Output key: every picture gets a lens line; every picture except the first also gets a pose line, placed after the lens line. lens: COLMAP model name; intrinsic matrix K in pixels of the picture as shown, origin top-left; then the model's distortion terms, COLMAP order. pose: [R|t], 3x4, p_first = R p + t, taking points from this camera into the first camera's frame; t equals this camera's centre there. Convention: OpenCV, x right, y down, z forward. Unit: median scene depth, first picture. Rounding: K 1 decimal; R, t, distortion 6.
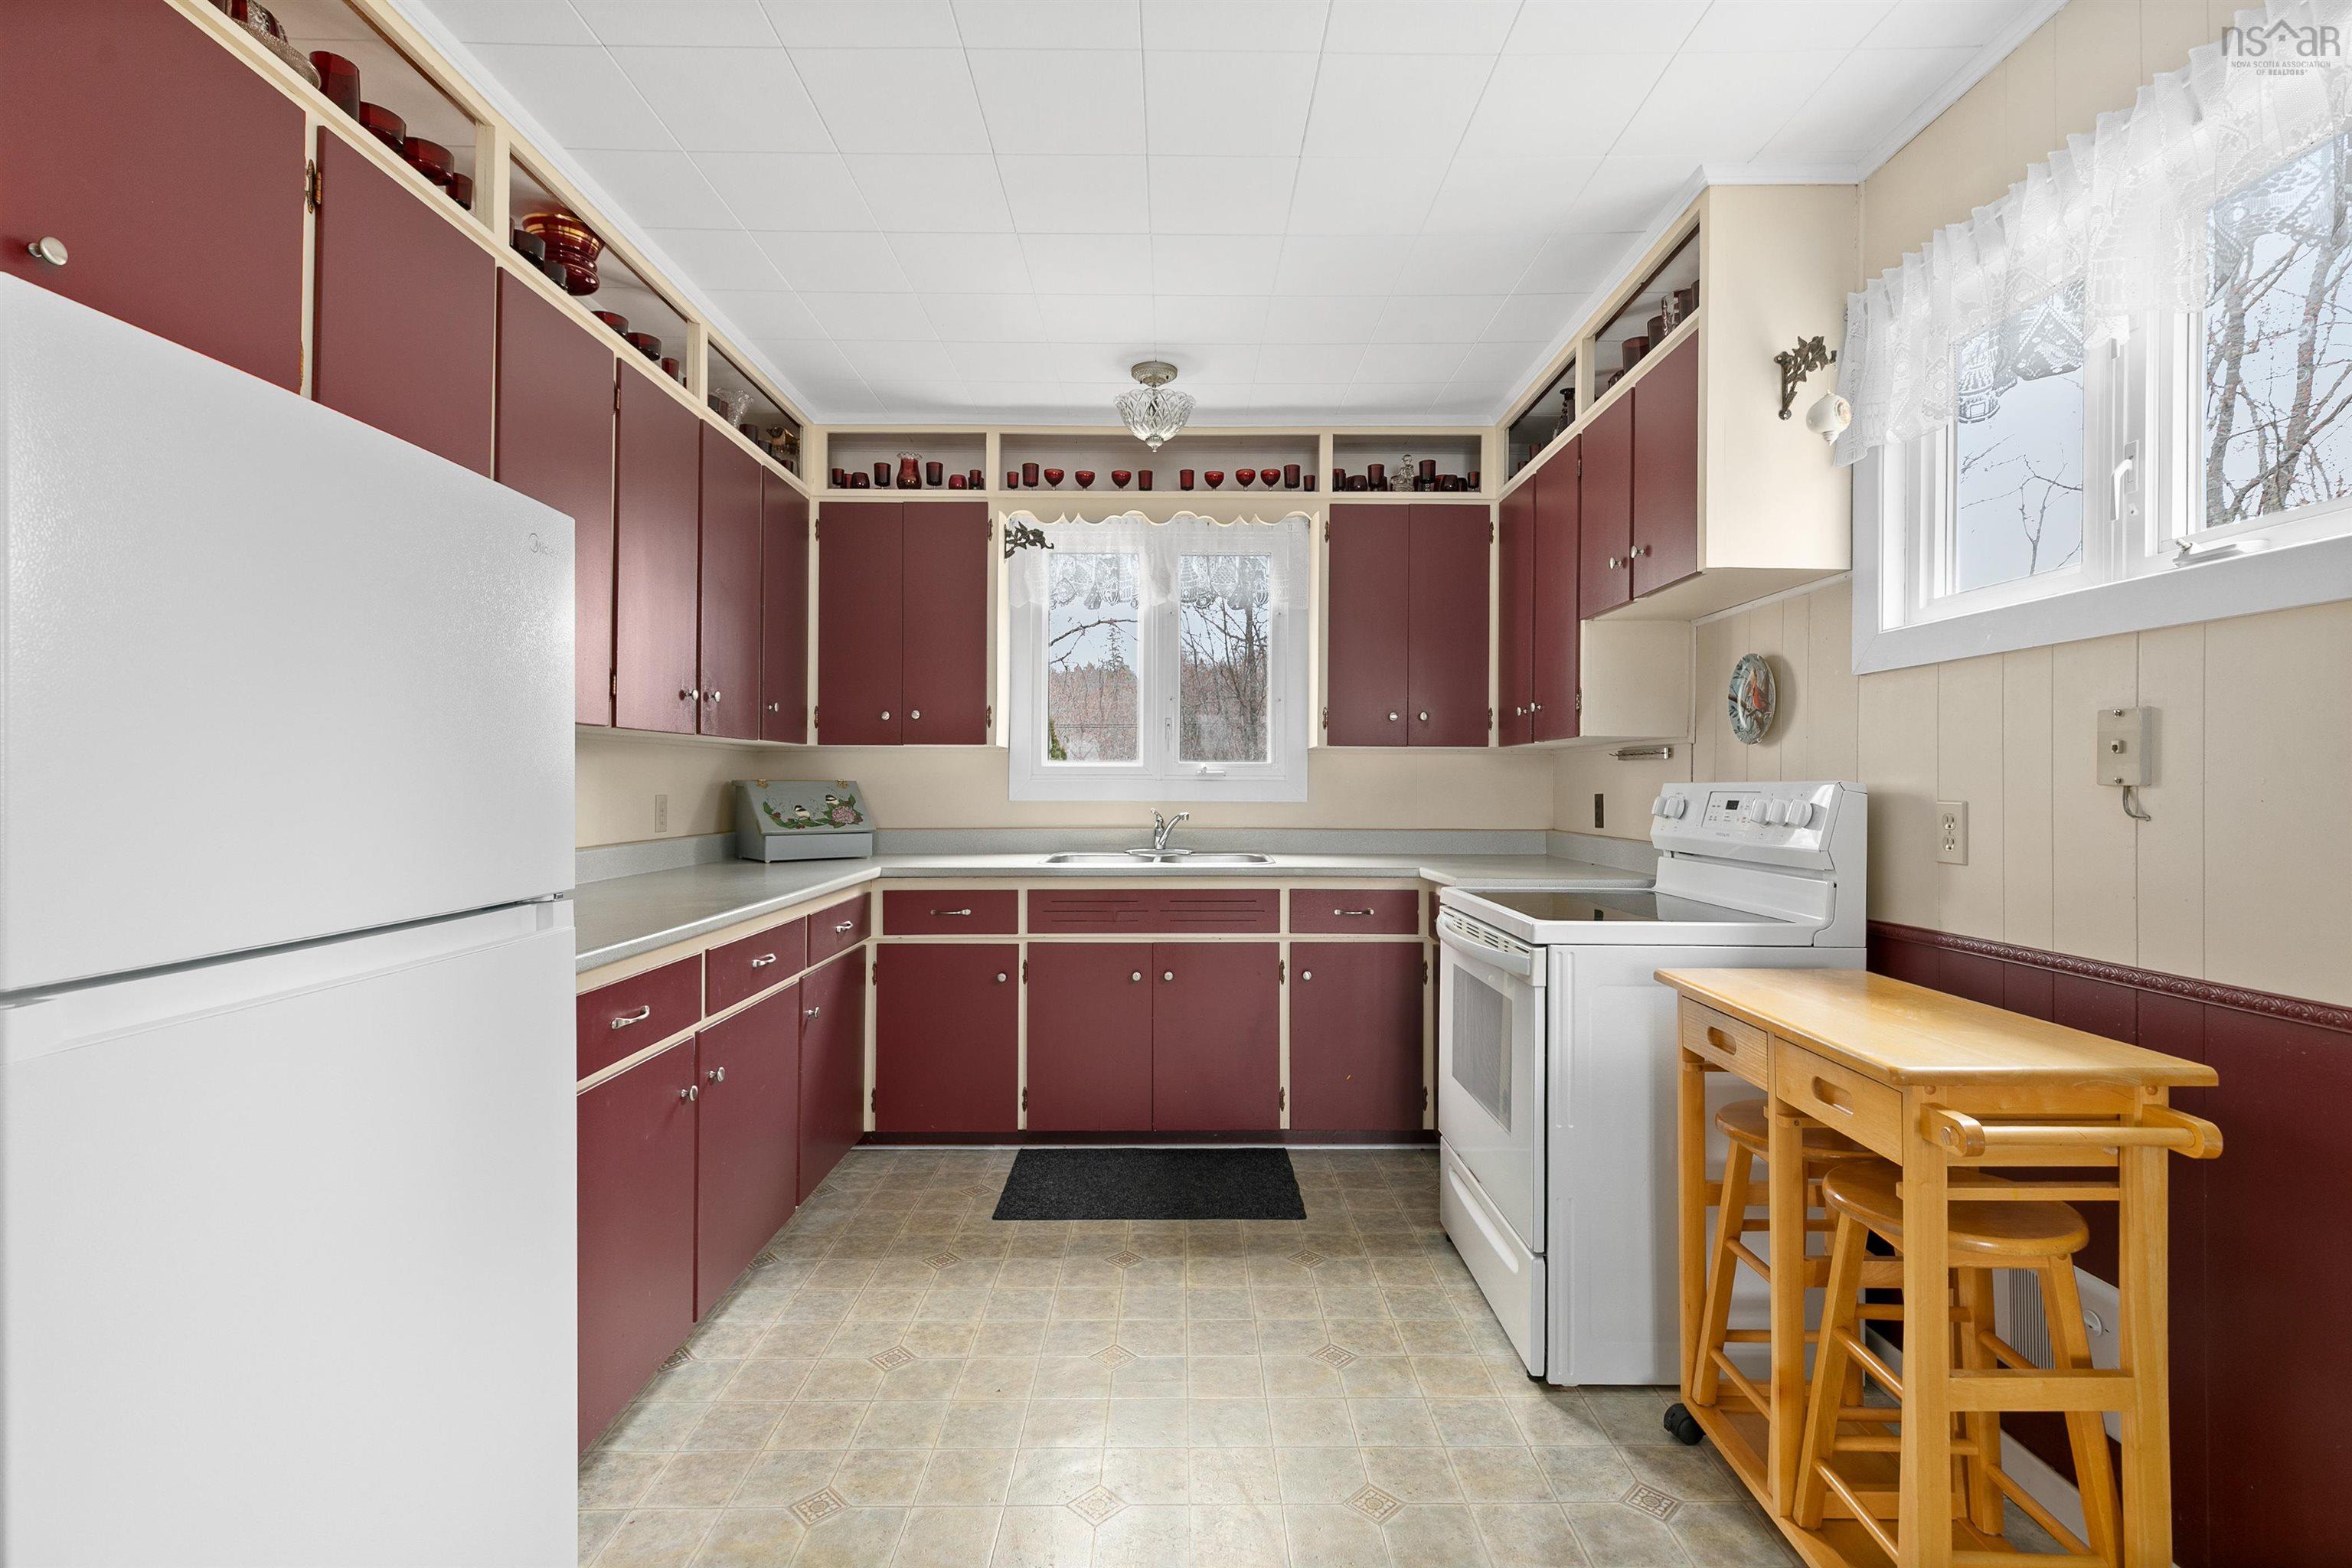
lens RADIAL K [[1103.7, 0, 1182.2], [0, 1103.7, 775.3], [0, 0, 1]] dist [0.002099, 0.000084]
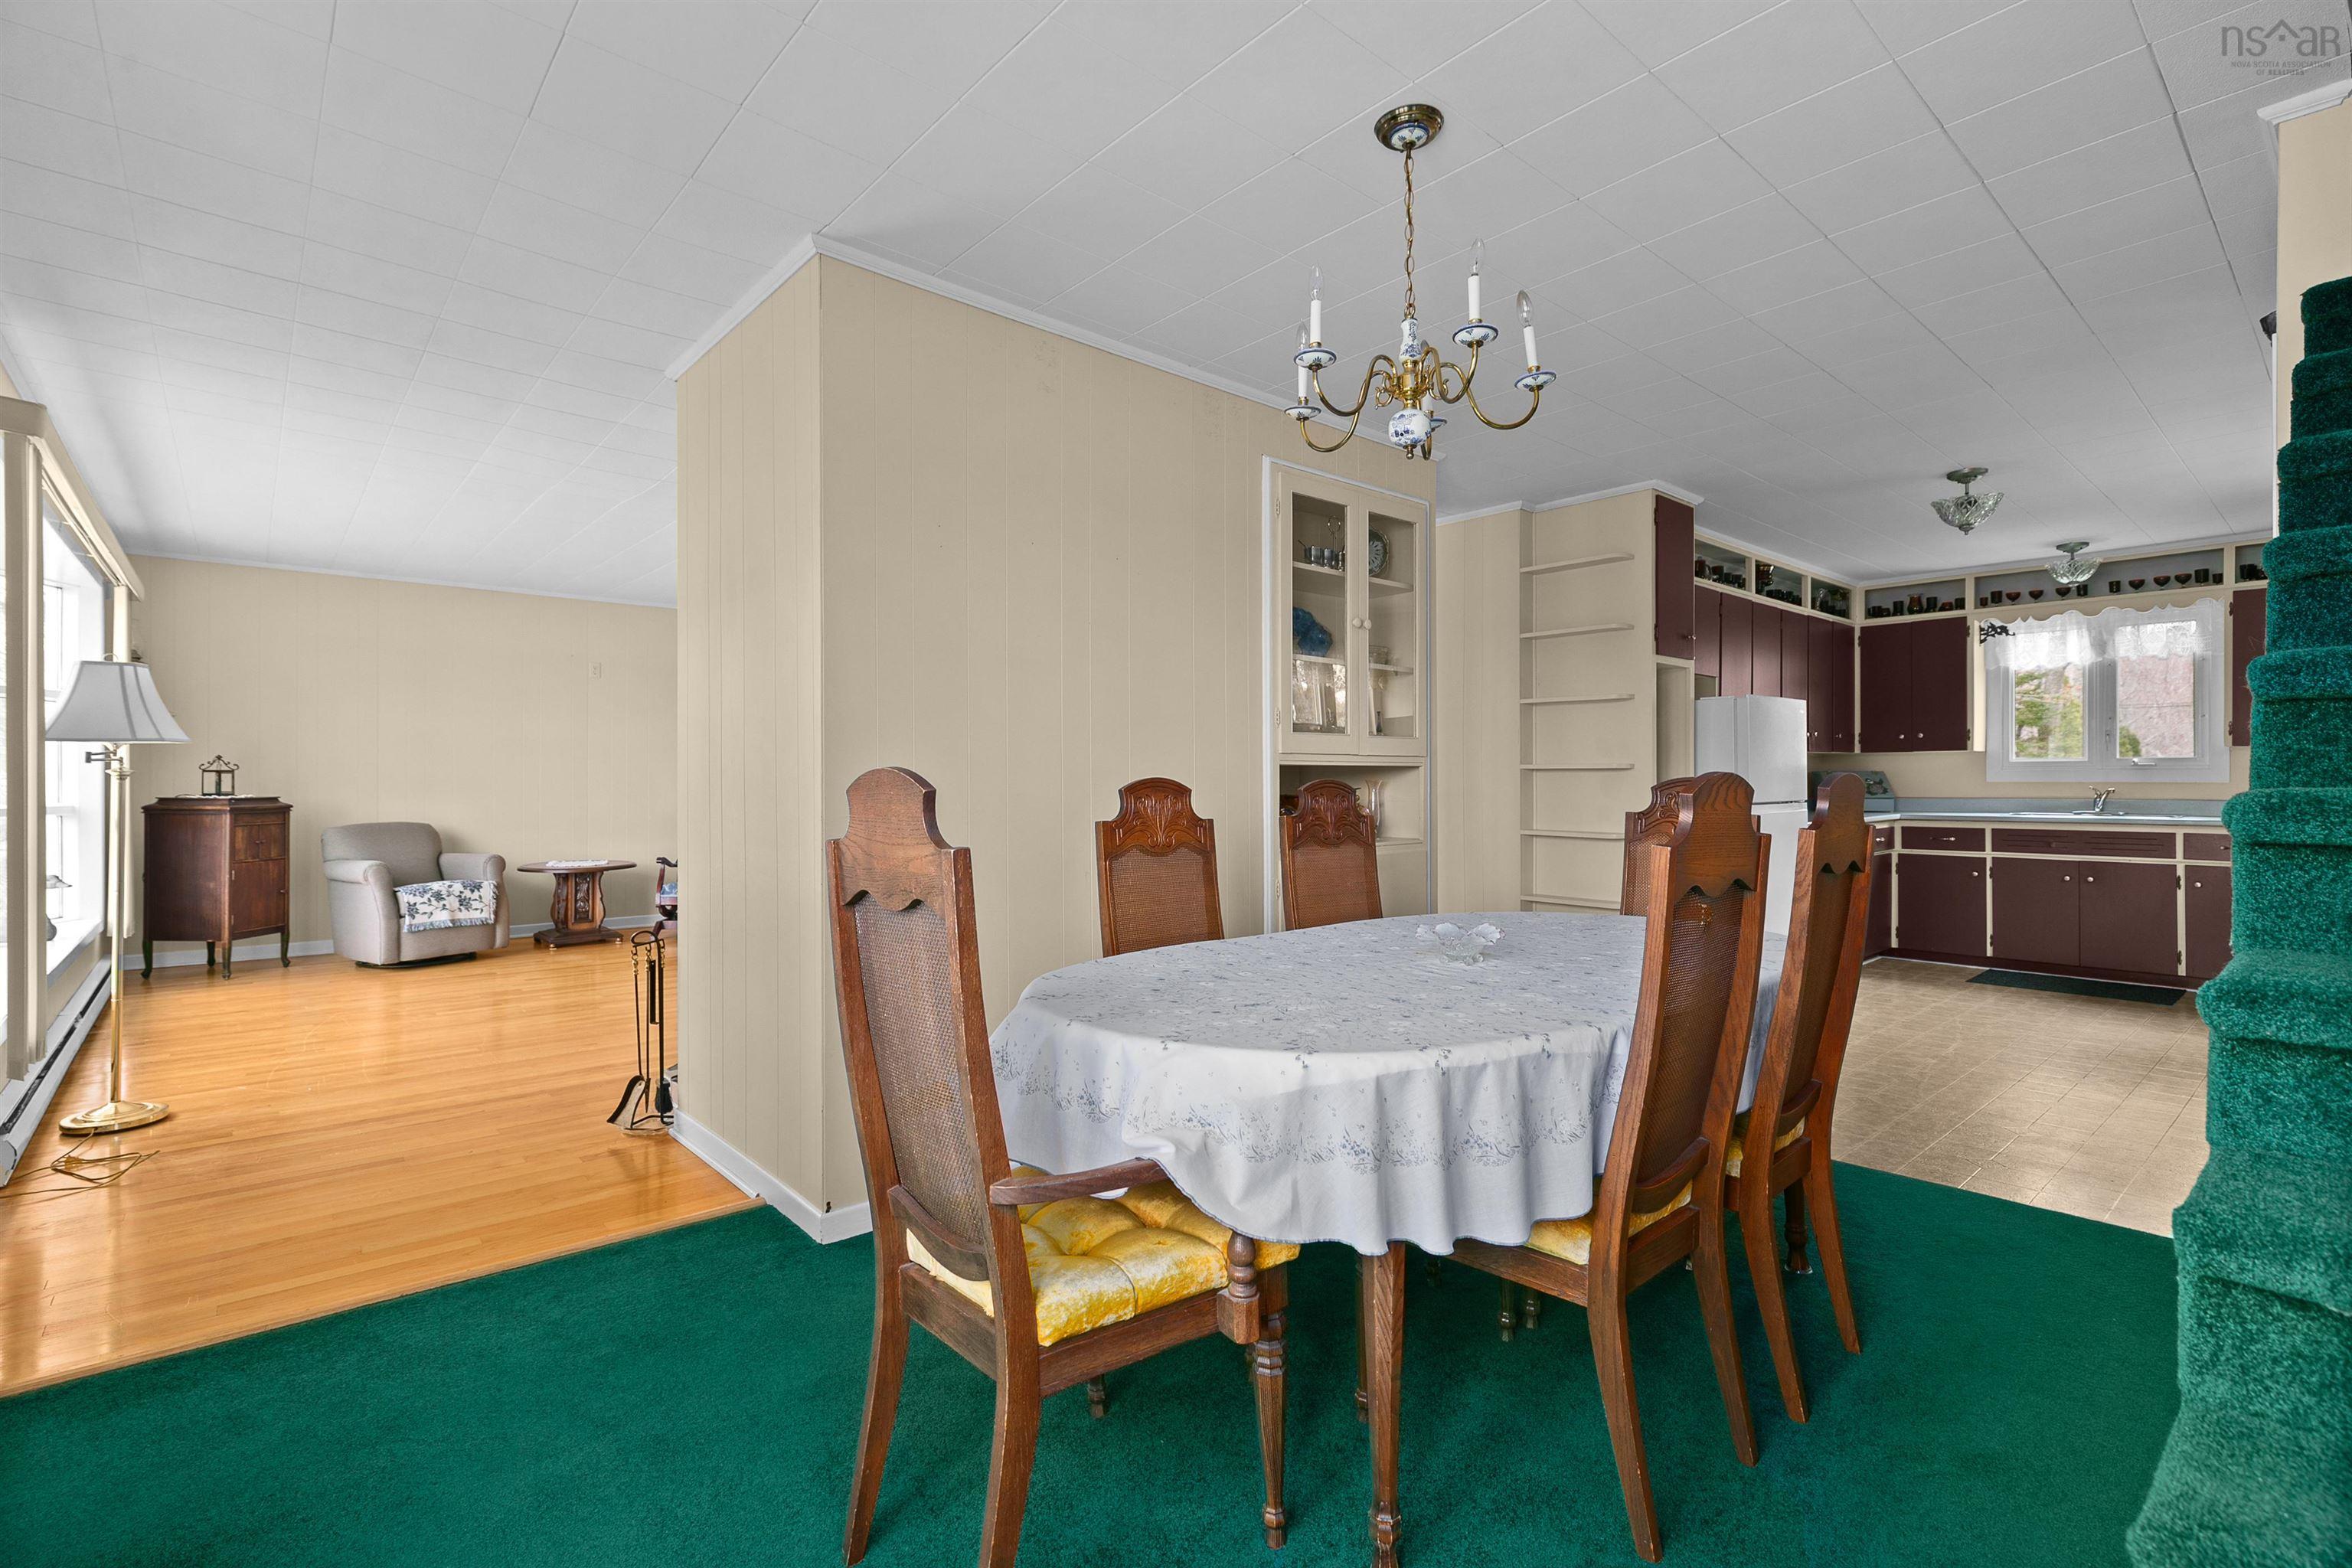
lens RADIAL K [[1052.2, 0, 1184.1], [0, 1052.2, 773.4], [0, 0, 1]] dist [0.001693, -0.000201]
pose [[0.654012, -0.006920, -0.756452, 0.289816], [0.009888, 0.999951, -0.000598, -0.002089], [0.756419, -0.007089, 0.654049, -1.104291]]
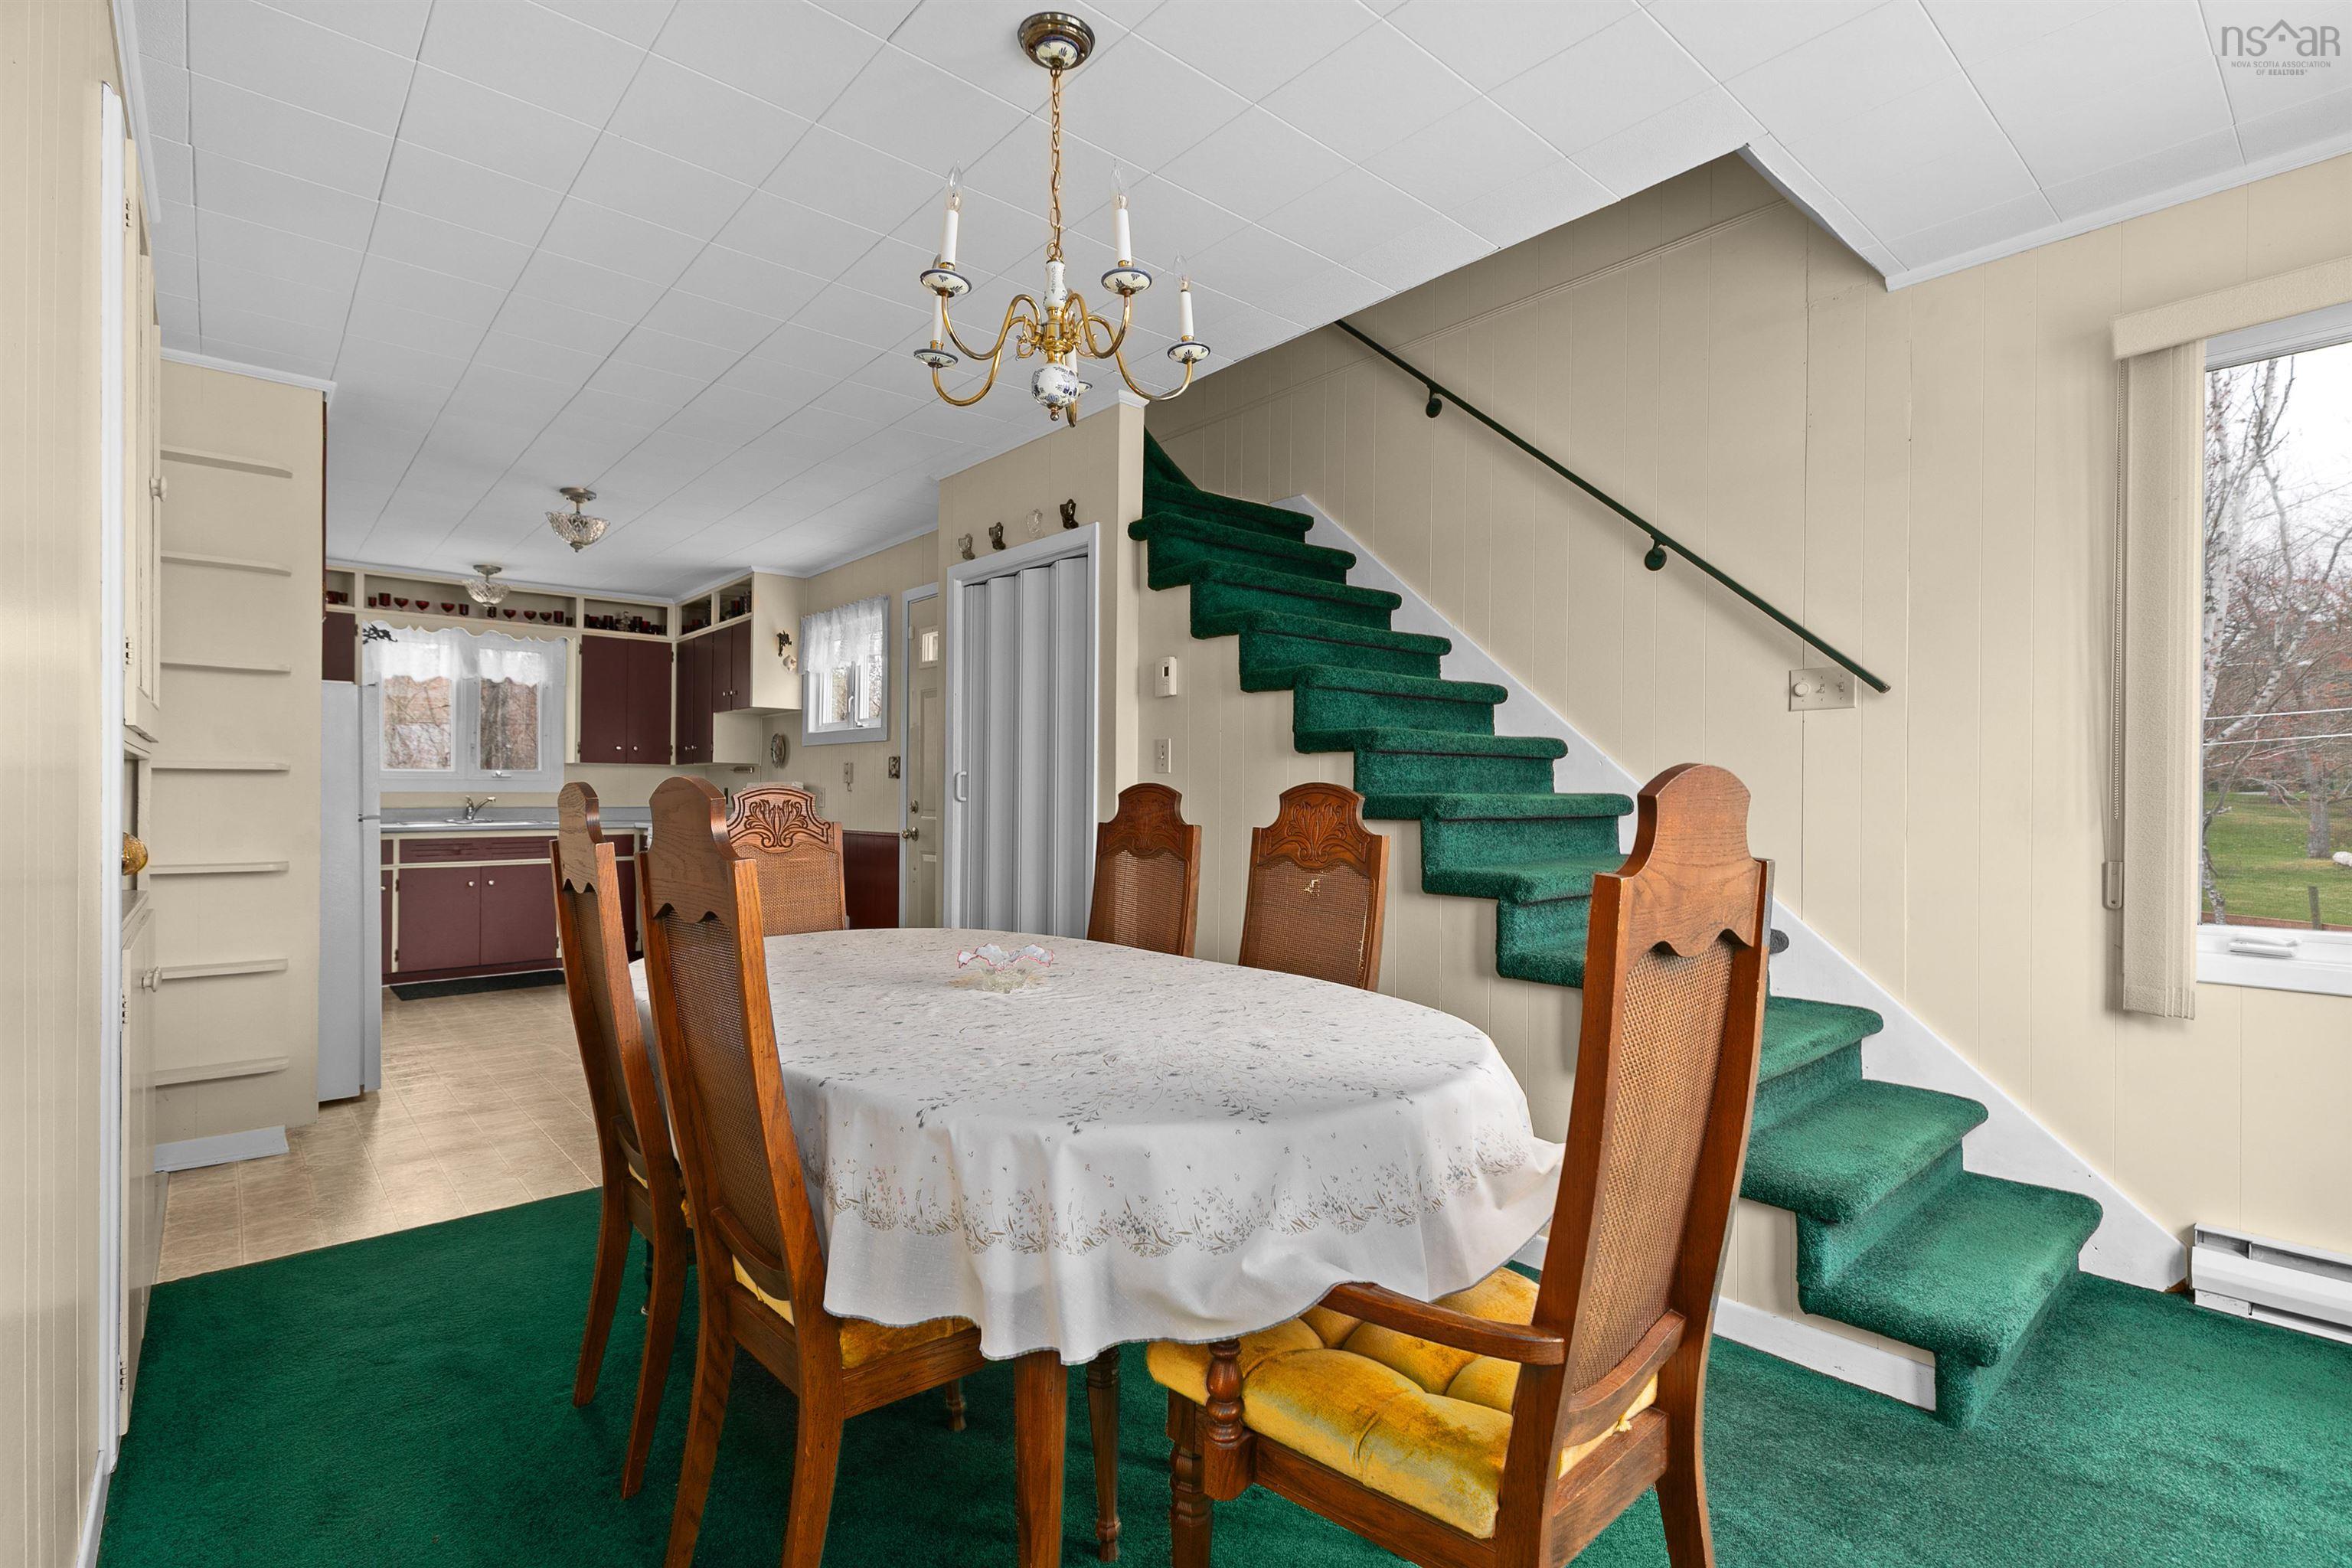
lens RADIAL K [[1076.9, 0, 1170.6], [0, 1076.9, 794.4], [0, 0, 1]] dist [0.001189, 0.000035]
pose [[0.761982, 0.000995, 0.647598, -0.294641], [-0.009385, 0.999911, 0.009506, 0.000697], [-0.647531, -0.013321, 0.761923, -1.070053]]
